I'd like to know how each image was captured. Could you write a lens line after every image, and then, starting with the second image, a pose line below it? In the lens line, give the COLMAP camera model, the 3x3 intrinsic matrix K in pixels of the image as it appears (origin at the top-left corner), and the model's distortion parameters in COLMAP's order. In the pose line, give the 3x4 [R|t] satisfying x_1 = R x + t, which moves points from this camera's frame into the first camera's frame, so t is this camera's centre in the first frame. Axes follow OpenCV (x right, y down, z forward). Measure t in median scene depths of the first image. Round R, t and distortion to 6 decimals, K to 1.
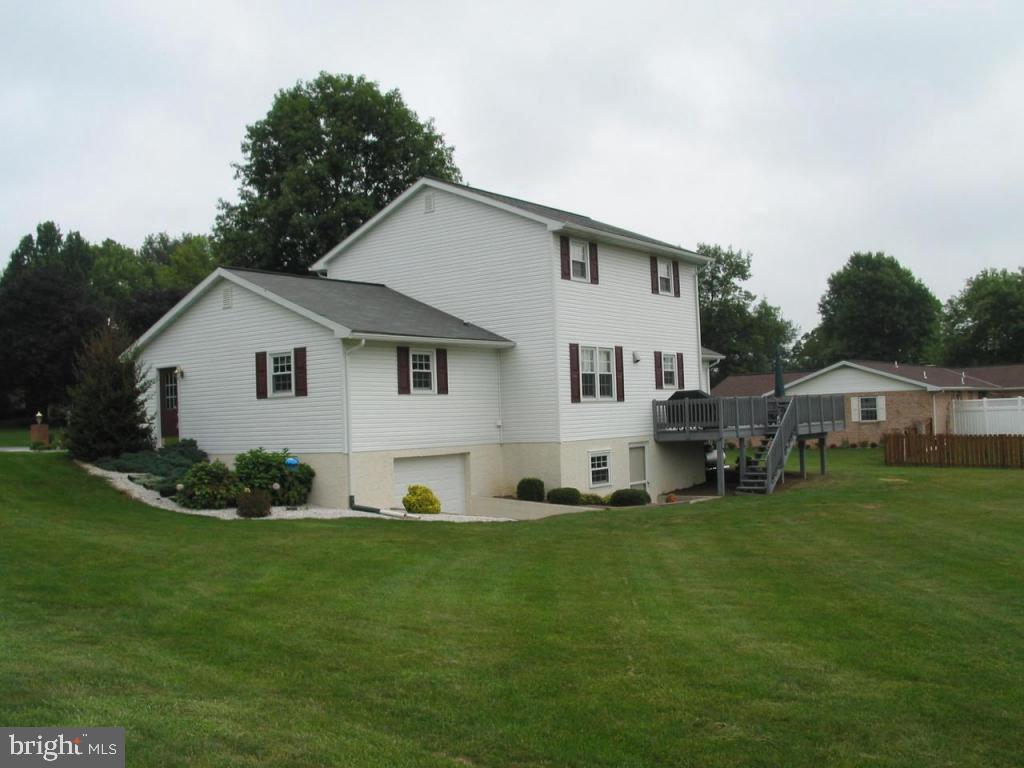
lens RADIAL K [[1028.0, 0, 512.0], [0, 1028.0, 384.0], [0, 0, 1]] dist [-0.177168, 0.203271]
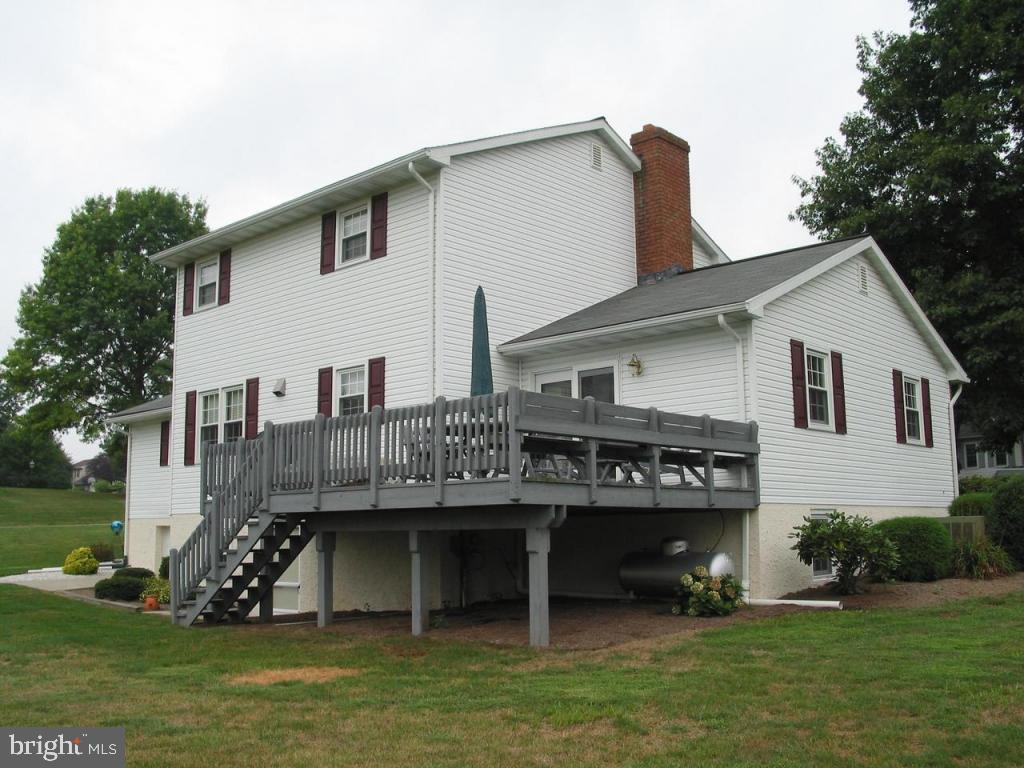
lens RADIAL K [[1028.0, 0, 512.0], [0, 1028.0, 384.0], [0, 0, 1]] dist [-0.177168, 0.203271]
pose [[-0.097126, -0.112022, -0.988948, 0.797590], [0.048152, 0.991953, -0.117092, 0.057923], [0.994107, -0.058993, -0.090950, 1.292503]]
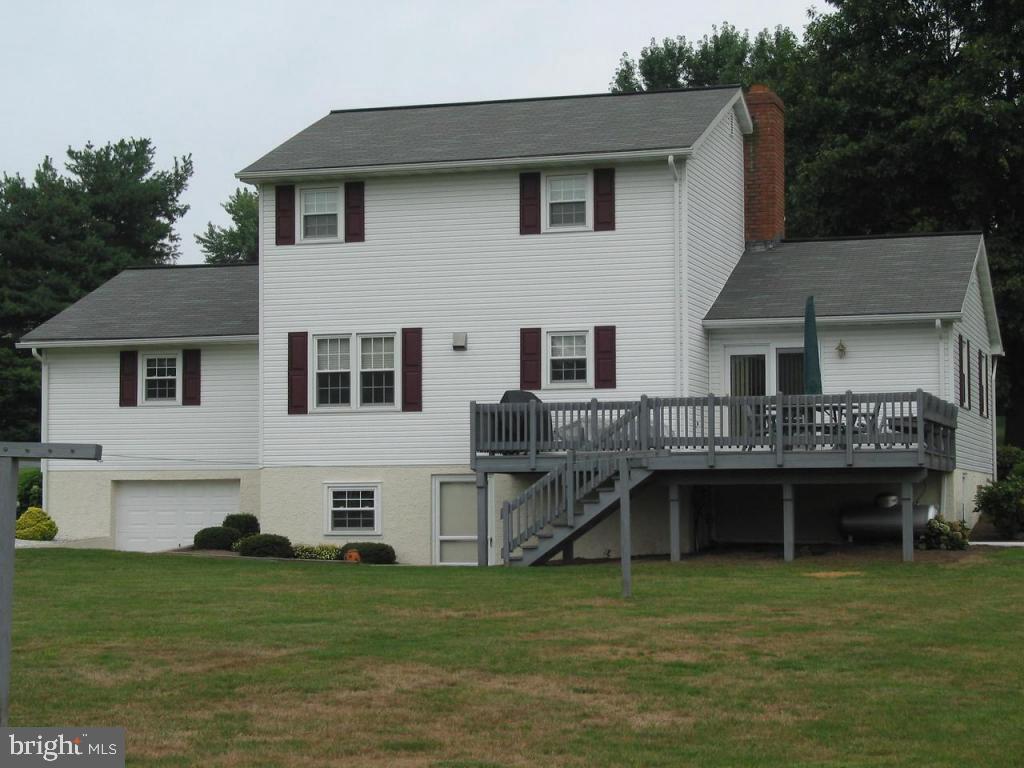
lens RADIAL K [[2122.0, 0, 512.0], [0, 2122.0, 384.0], [0, 0, 1]] dist [0.048276, 0.028329]
pose [[0.332744, -0.022118, -0.942758, 1.485225], [0.024366, 0.999593, -0.014851, 0.022483], [0.942702, -0.018030, 0.333147, 0.630923]]
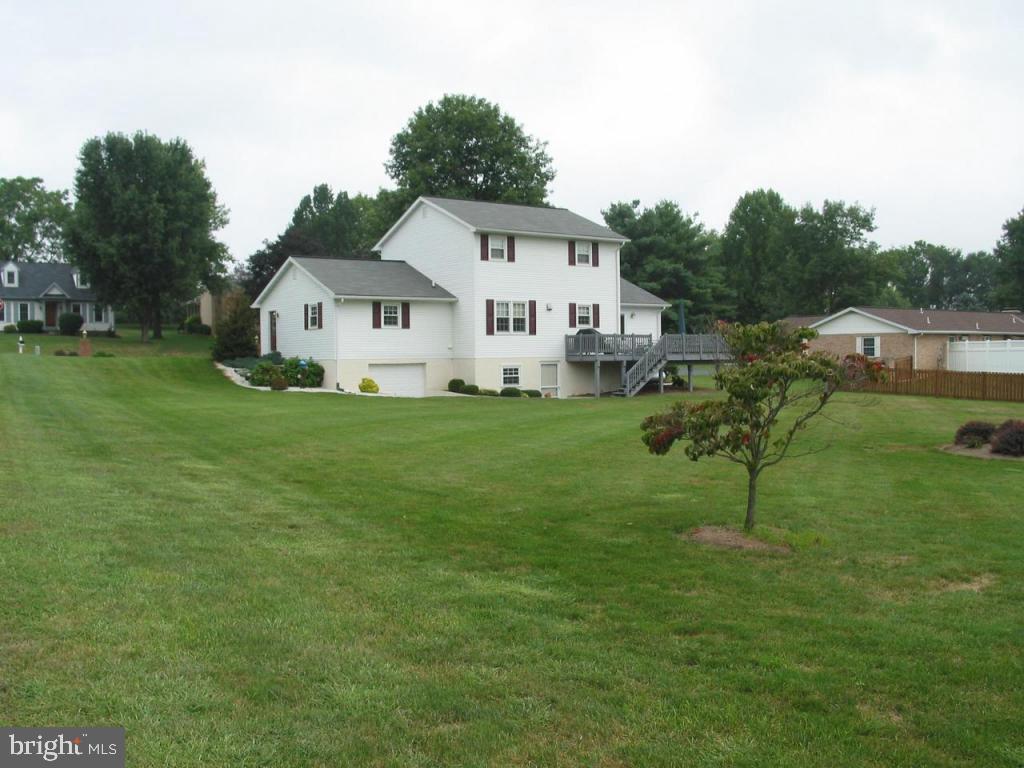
lens RADIAL K [[1023.8, 0, 512.0], [0, 1023.8, 384.0], [0, 0, 1]] dist [-0.179932, 0.189951]
pose [[0.951471, 0.034167, -0.305835, 0.590070], [-0.013342, 0.997463, 0.069925, -0.018422], [0.307448, -0.062451, 0.949513, -0.549865]]
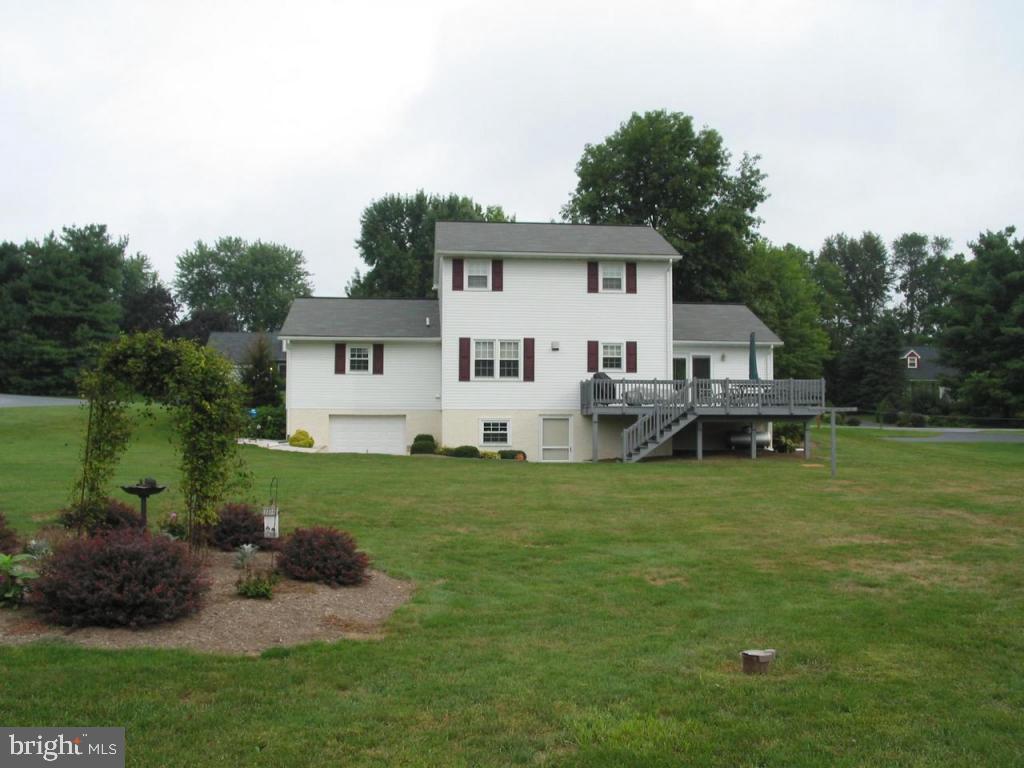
lens RADIAL K [[1028.0, 0, 512.0], [0, 1028.0, 384.0], [0, 0, 1]] dist [-0.177168, 0.203271]
pose [[0.666982, 0.007221, -0.745039, 1.086403], [-0.002958, 0.999971, 0.007044, 0.011887], [0.745068, -0.002495, 0.666984, 0.141737]]
